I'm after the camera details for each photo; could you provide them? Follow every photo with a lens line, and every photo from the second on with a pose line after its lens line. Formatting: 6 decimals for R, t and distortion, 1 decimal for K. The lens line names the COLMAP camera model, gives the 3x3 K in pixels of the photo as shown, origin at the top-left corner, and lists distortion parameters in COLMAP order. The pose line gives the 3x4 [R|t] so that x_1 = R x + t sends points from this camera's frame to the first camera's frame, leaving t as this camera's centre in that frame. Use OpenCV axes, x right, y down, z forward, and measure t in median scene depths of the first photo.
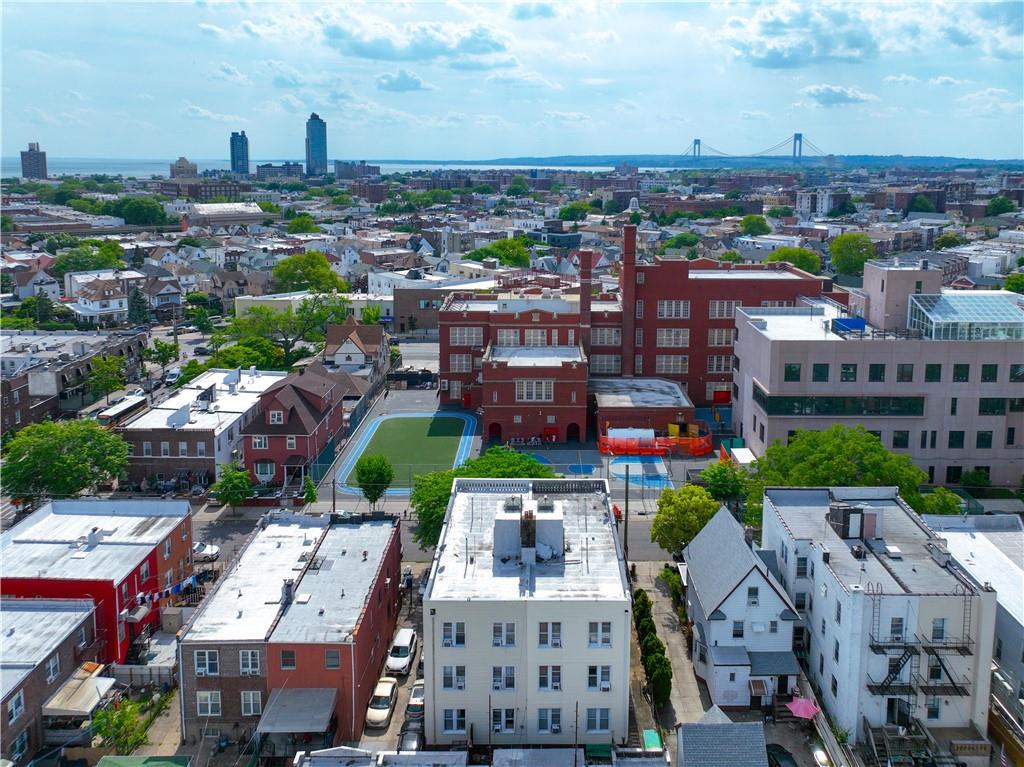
lens RADIAL K [[762.1, 0, 543.8], [0, 762.1, 246.8], [0, 0, 1]] dist [0.010431, 0.003438]
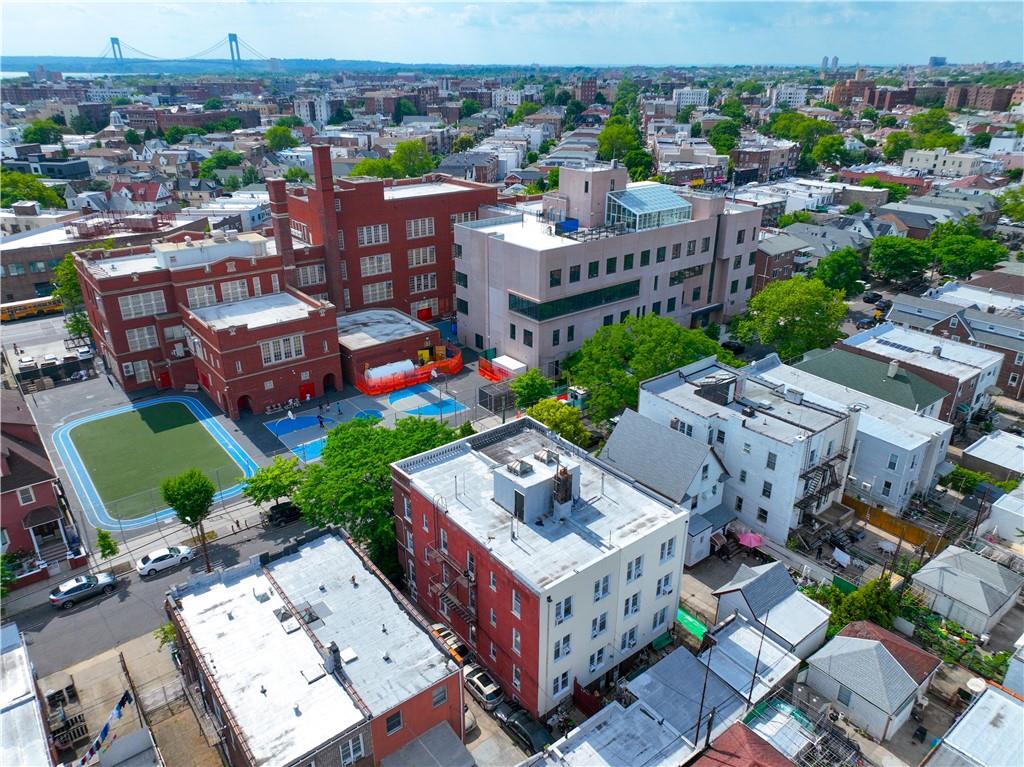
lens RADIAL K [[717.1, 0, 513.5], [0, 717.1, 384.2], [0, 0, 1]] dist [0.003123, 0.013505]
pose [[0.786340, -0.254491, 0.562943, -0.244561], [0.073171, 0.943164, 0.324171, -0.019861], [-0.613446, -0.213717, 0.760269, 0.174118]]
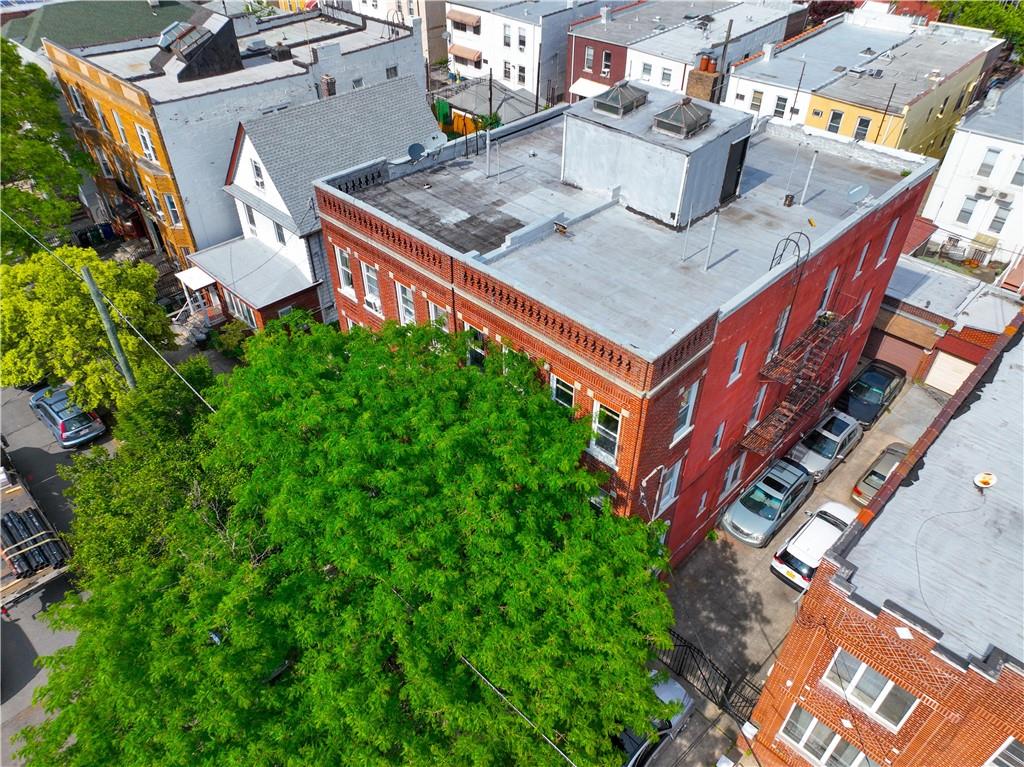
lens RADIAL K [[717.1, 0, 513.5], [0, 717.1, 384.2], [0, 0, 1]] dist [0.003123, 0.013505]
pose [[-0.713995, -0.453722, 0.533242, -0.119808], [0.069890, 0.711620, 0.699080, 0.076077], [-0.696654, 0.536408, -0.476382, 0.636548]]
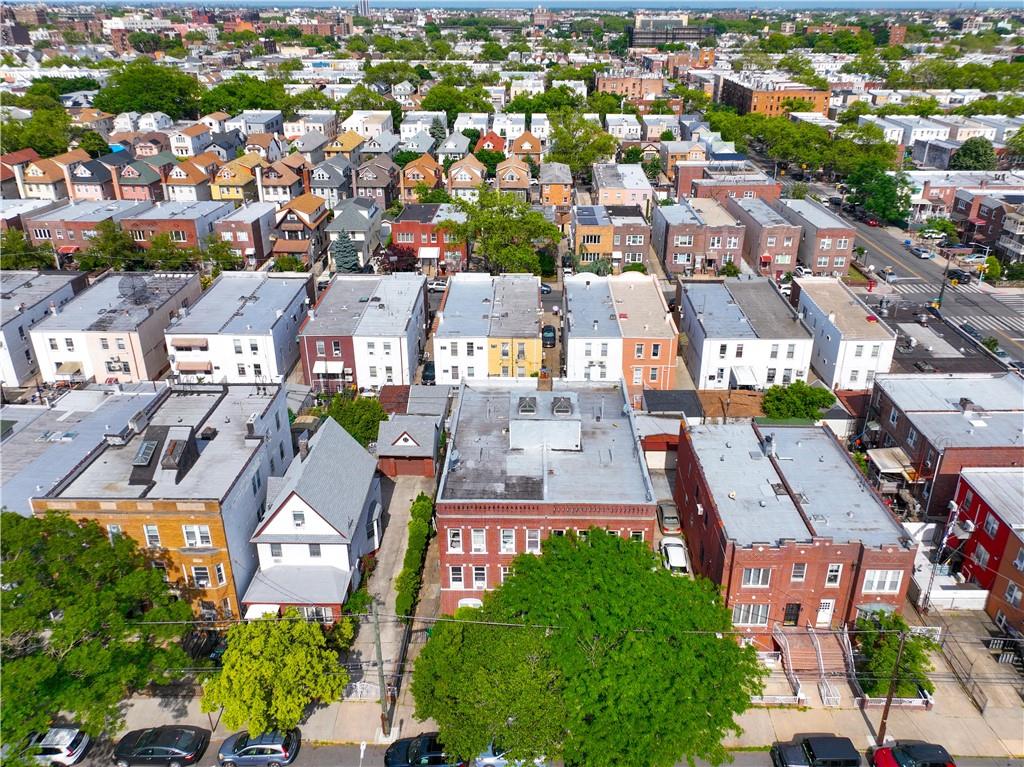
lens RADIAL K [[743.5, 0, 524.1], [0, 743.5, 314.4], [0, 0, 1]] dist [0.009271, 0.005913]
pose [[-0.999829, -0.013371, 0.012787, -0.002050], [-0.005507, 0.874910, 0.484255, -0.097821], [-0.017663, 0.484102, -0.874834, 0.836654]]
